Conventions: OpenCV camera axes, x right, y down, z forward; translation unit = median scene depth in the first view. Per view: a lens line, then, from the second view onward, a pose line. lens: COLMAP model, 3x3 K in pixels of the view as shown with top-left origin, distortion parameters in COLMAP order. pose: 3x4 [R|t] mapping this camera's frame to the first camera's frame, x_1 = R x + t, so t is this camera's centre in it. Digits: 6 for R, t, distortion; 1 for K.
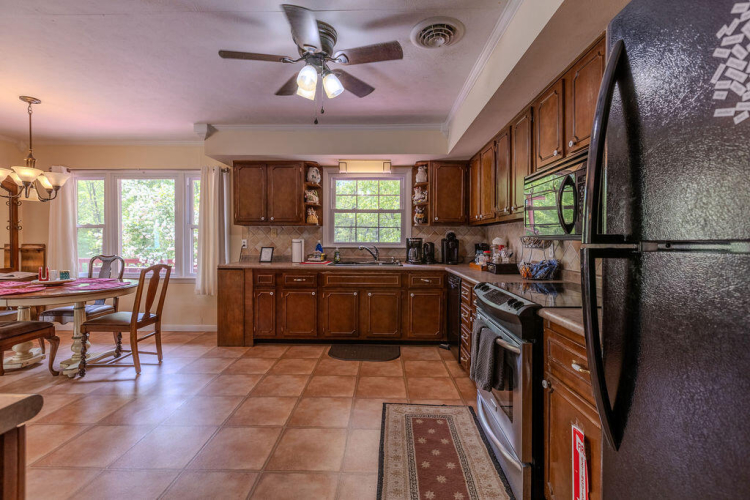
lens RADIAL K [[338.7, 0, 408.0], [0, 338.7, 245.6], [0, 0, 1]] dist [0.001029, -0.002910]
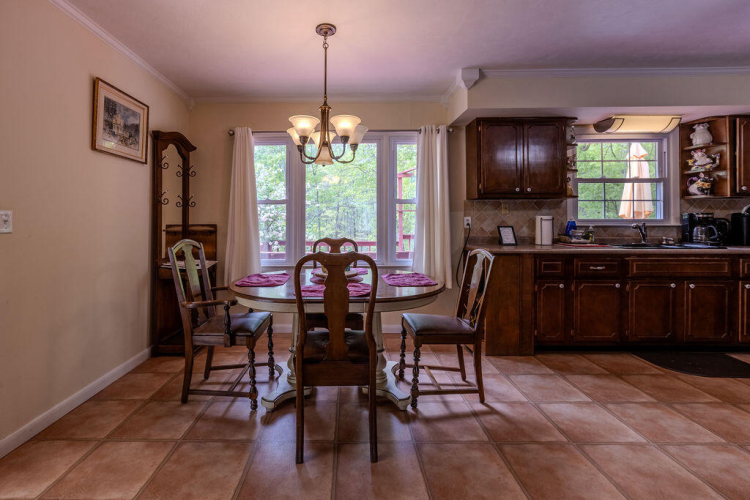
lens RADIAL K [[338.7, 0, 341.8], [0, 338.7, 218.0], [0, 0, 1]] dist [0.001029, -0.002910]
pose [[0.999927, -0.008172, -0.008945, -0.886645], [0.007941, 0.999642, -0.025560, 0.002458], [0.009150, 0.025487, 0.999633, 0.220132]]
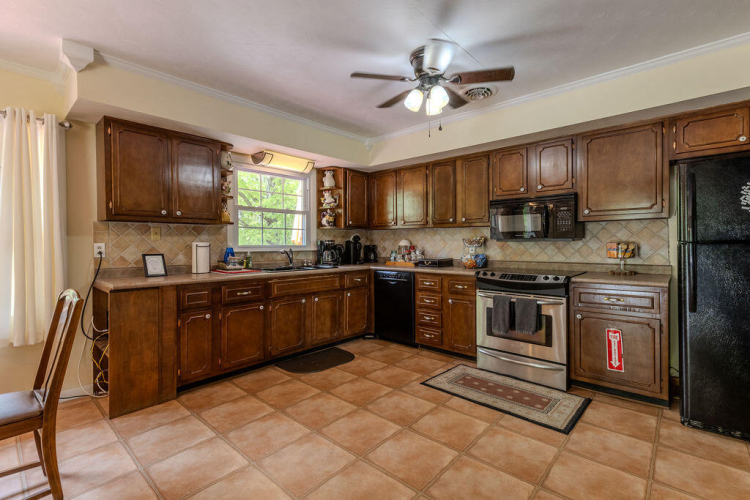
lens RADIAL K [[338.7, 0, 379.4], [0, 338.7, 245.9], [0, 0, 1]] dist [0.001029, -0.002910]
pose [[0.657259, -0.013795, 0.753539, -0.703056], [0.019630, 0.999807, 0.001181, -0.004671], [-0.753409, 0.014016, 0.657402, 0.233491]]
